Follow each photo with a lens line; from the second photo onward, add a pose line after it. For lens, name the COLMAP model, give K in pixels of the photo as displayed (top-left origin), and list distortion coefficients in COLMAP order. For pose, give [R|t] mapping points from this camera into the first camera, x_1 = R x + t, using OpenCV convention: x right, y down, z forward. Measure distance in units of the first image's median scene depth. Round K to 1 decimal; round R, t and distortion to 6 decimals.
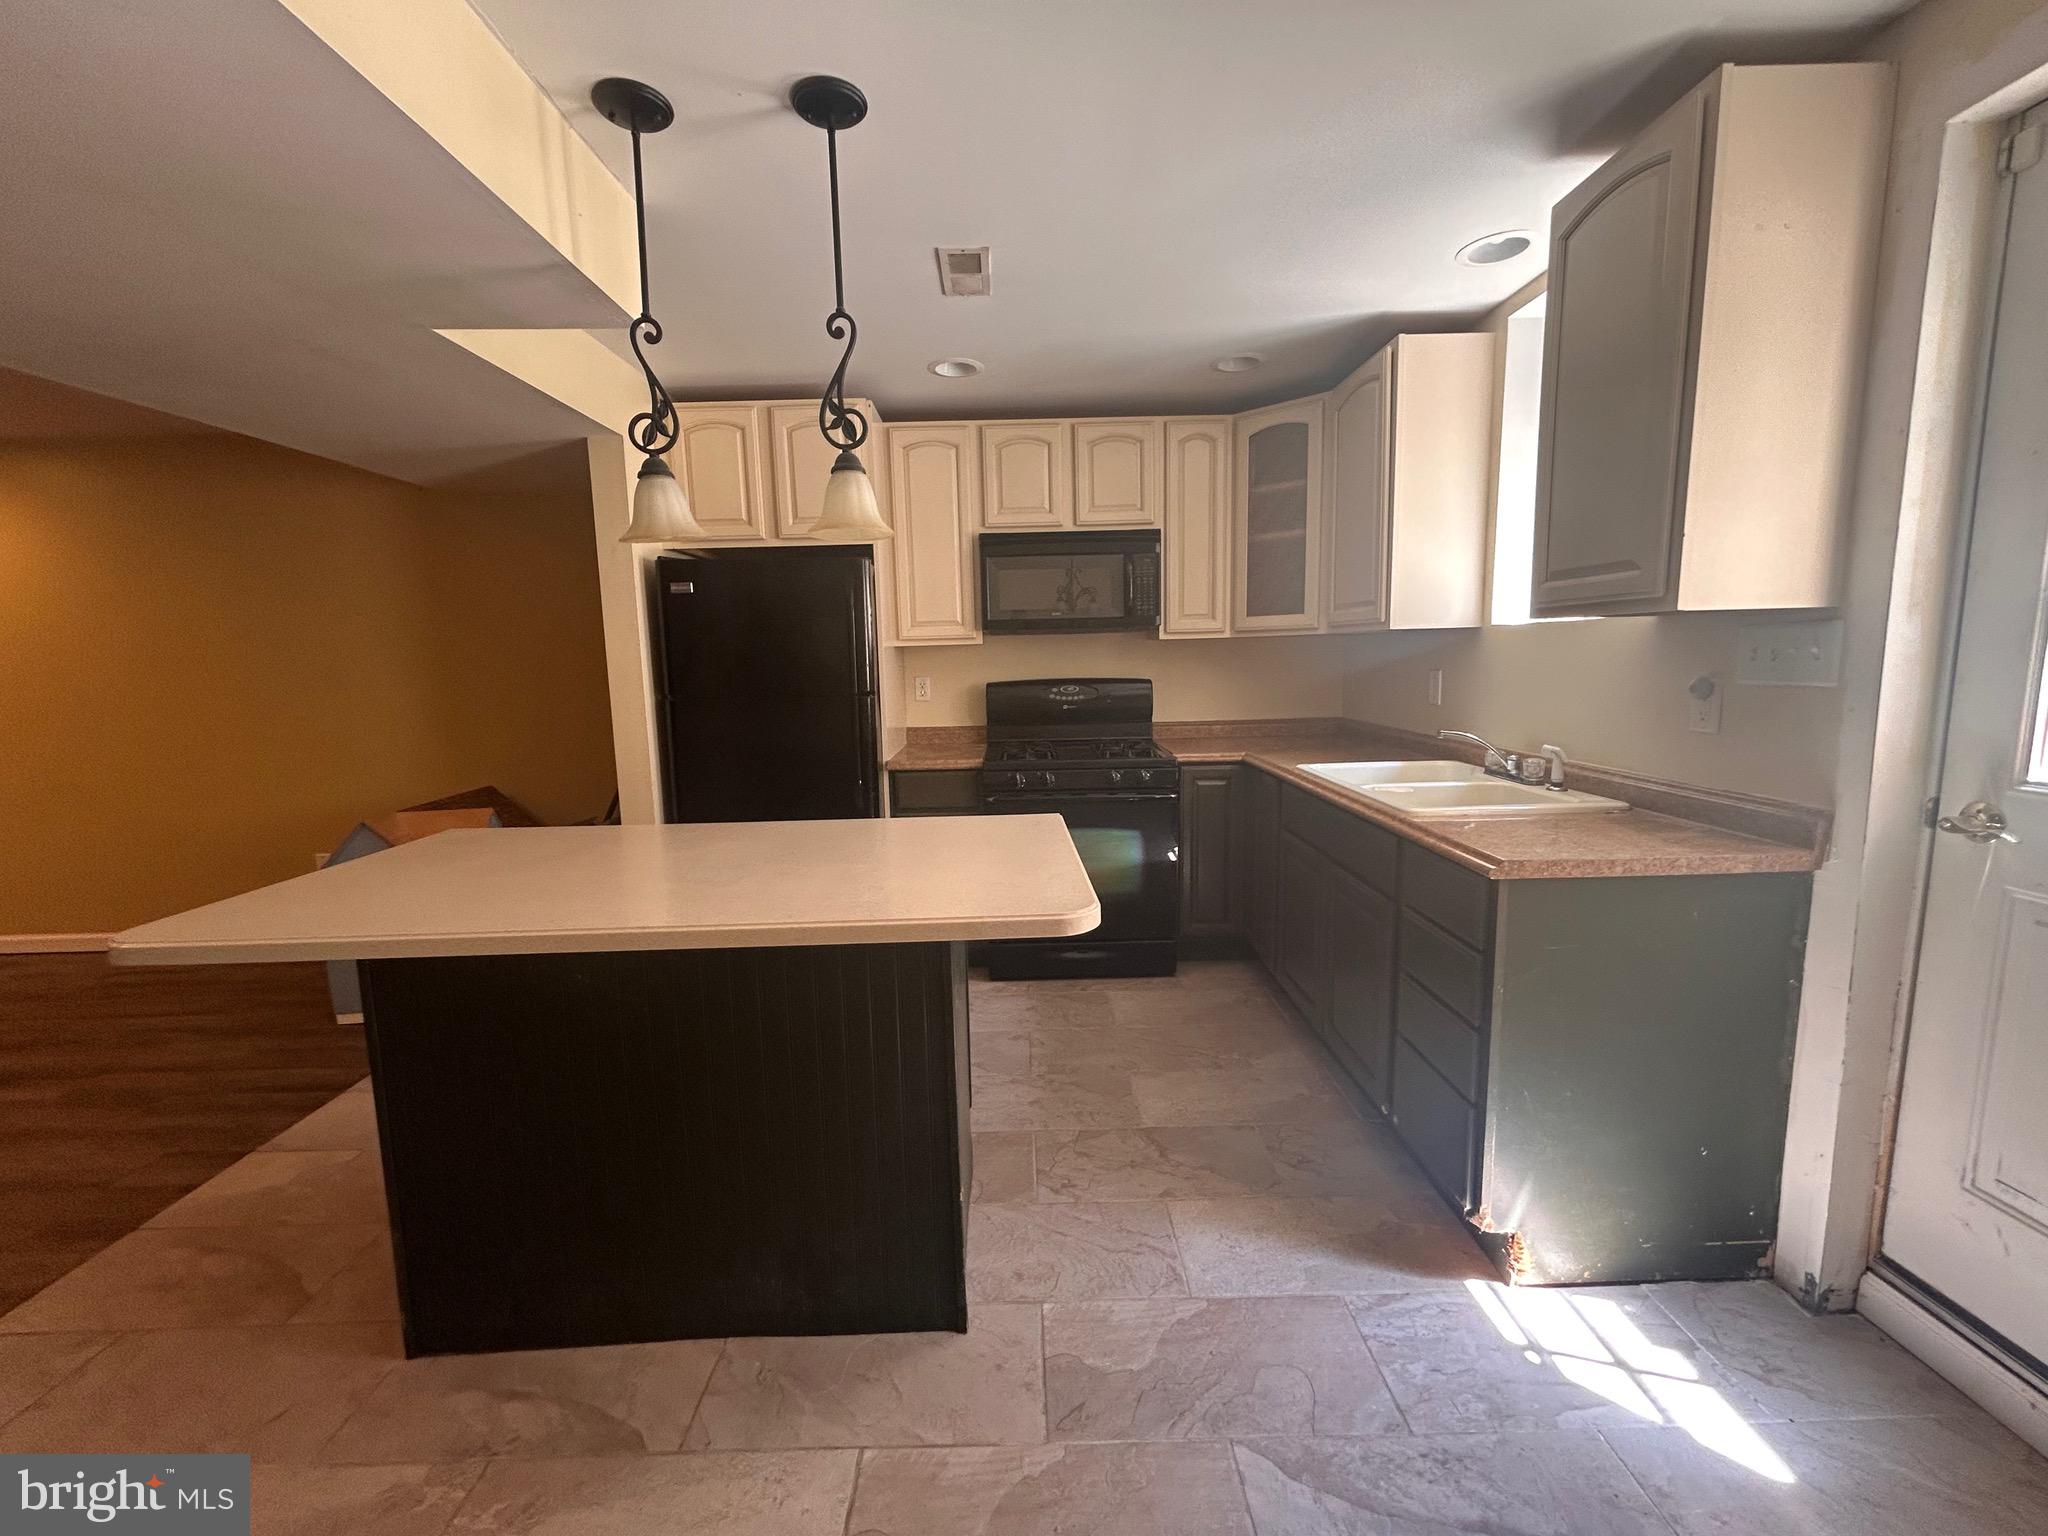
lens RADIAL K [[828.9, 0, 1024.8], [0, 828.9, 764.6], [0, 0, 1]] dist [0.000419, 0.000896]
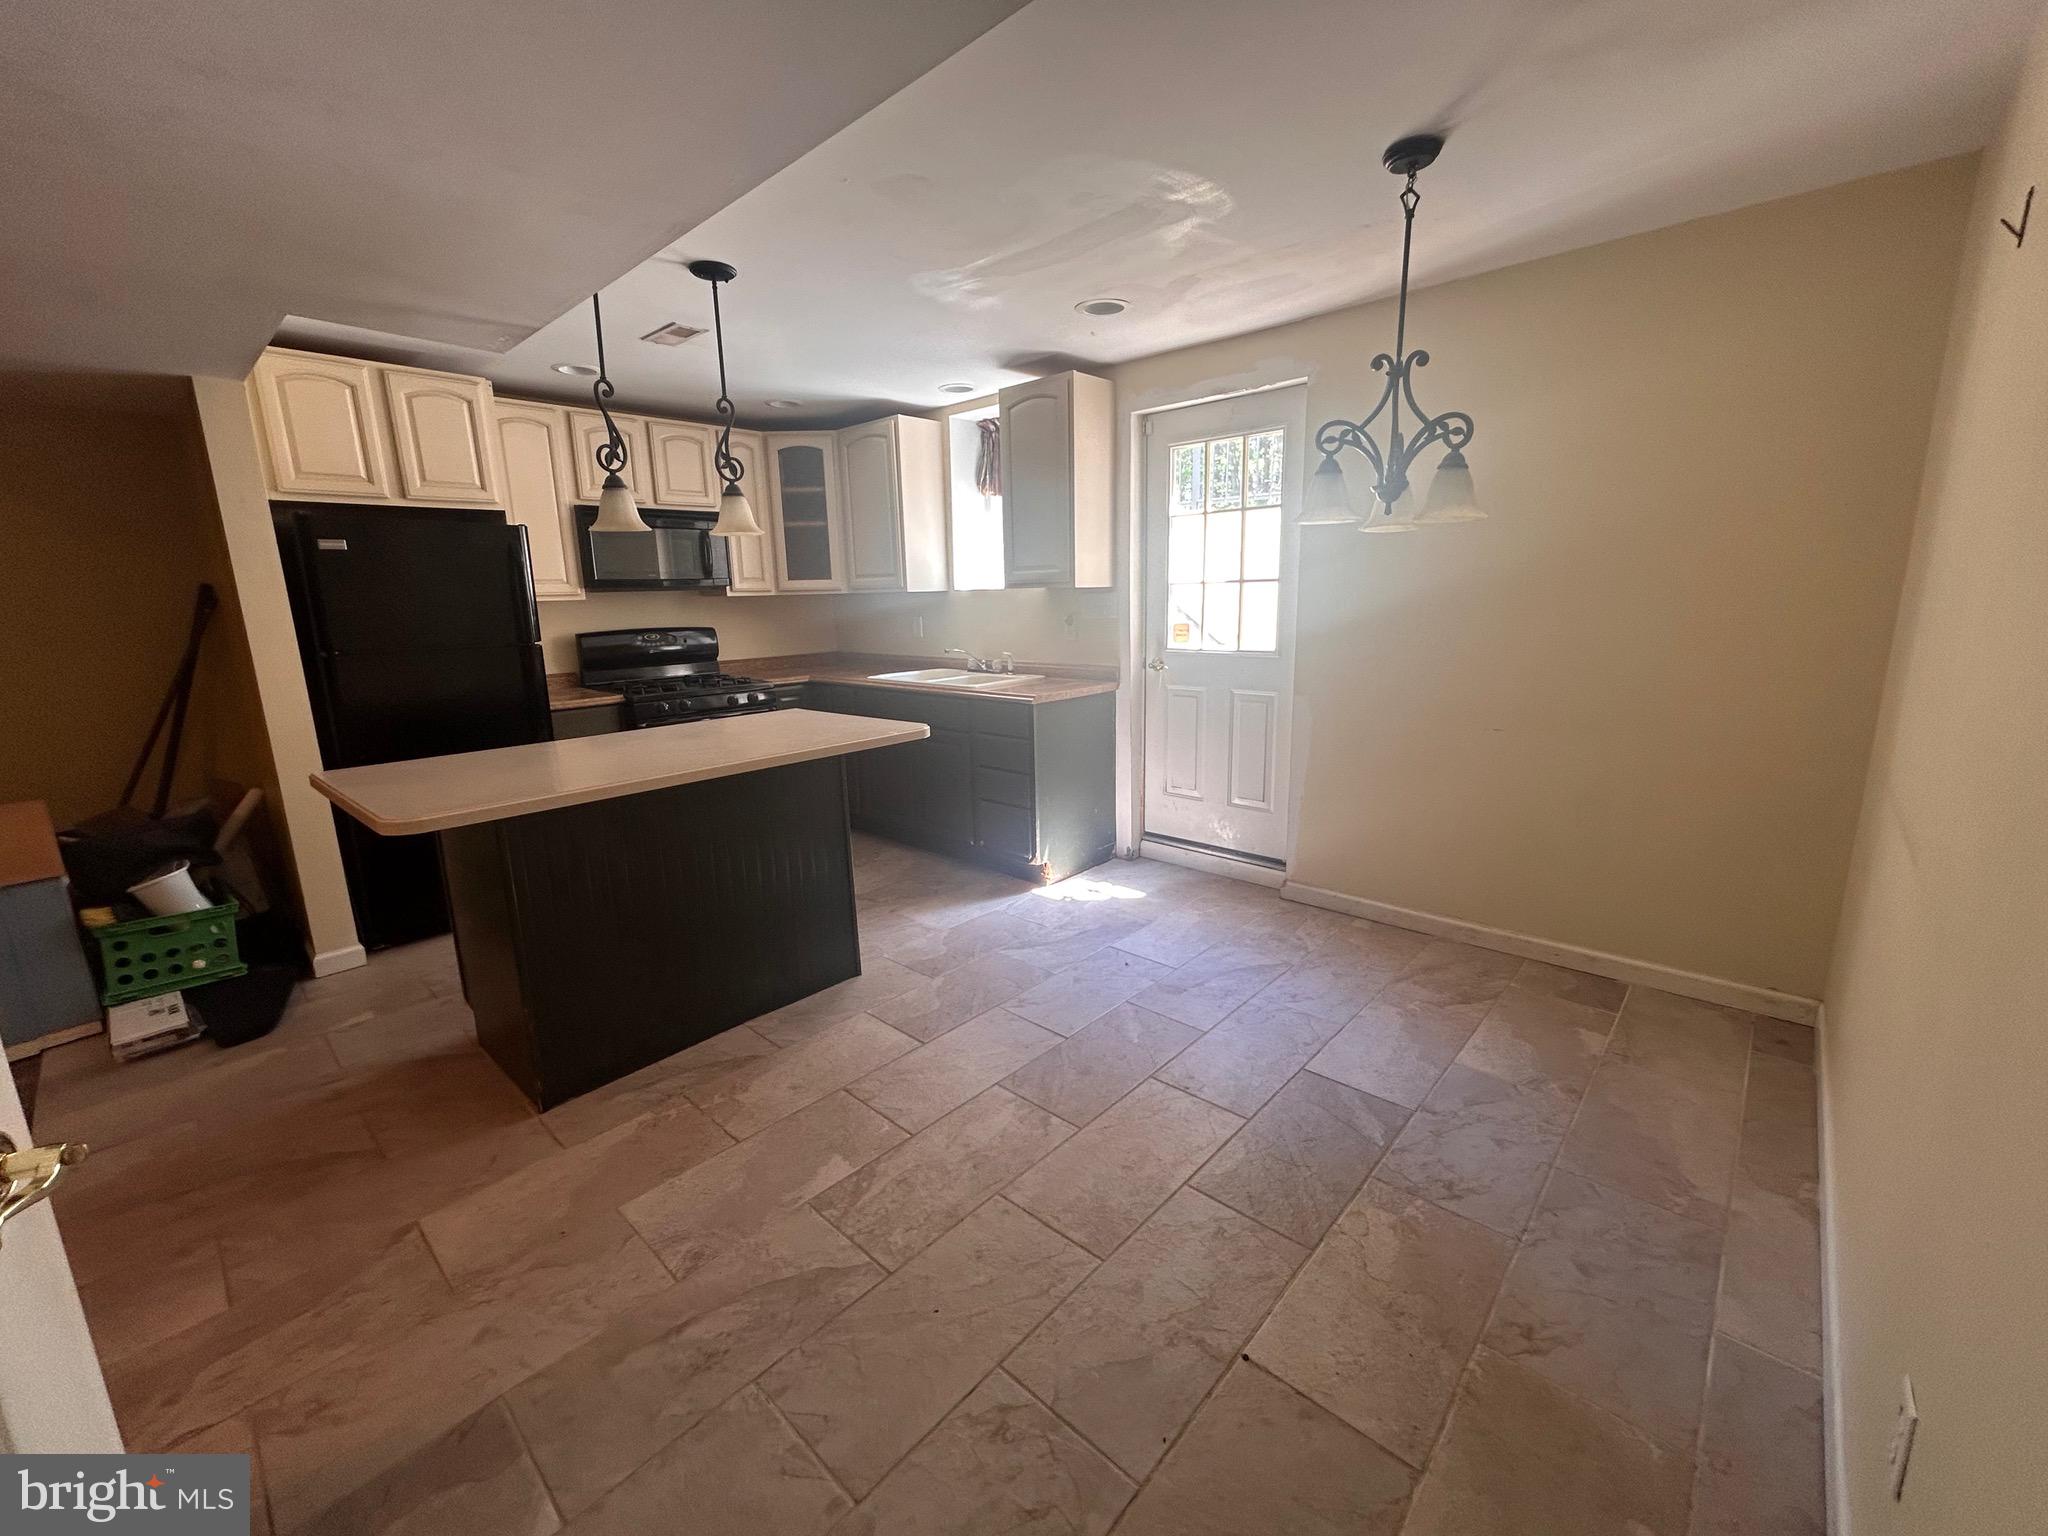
lens RADIAL K [[828.9, 0, 1023.4], [0, 828.9, 767.2], [0, 0, 1]] dist [0.000419, 0.000896]
pose [[0.687808, -0.143519, 0.711564, -1.024832], [0.103310, 0.989635, 0.099744, 0.072427], [-0.718504, 0.004907, 0.695506, -0.533053]]
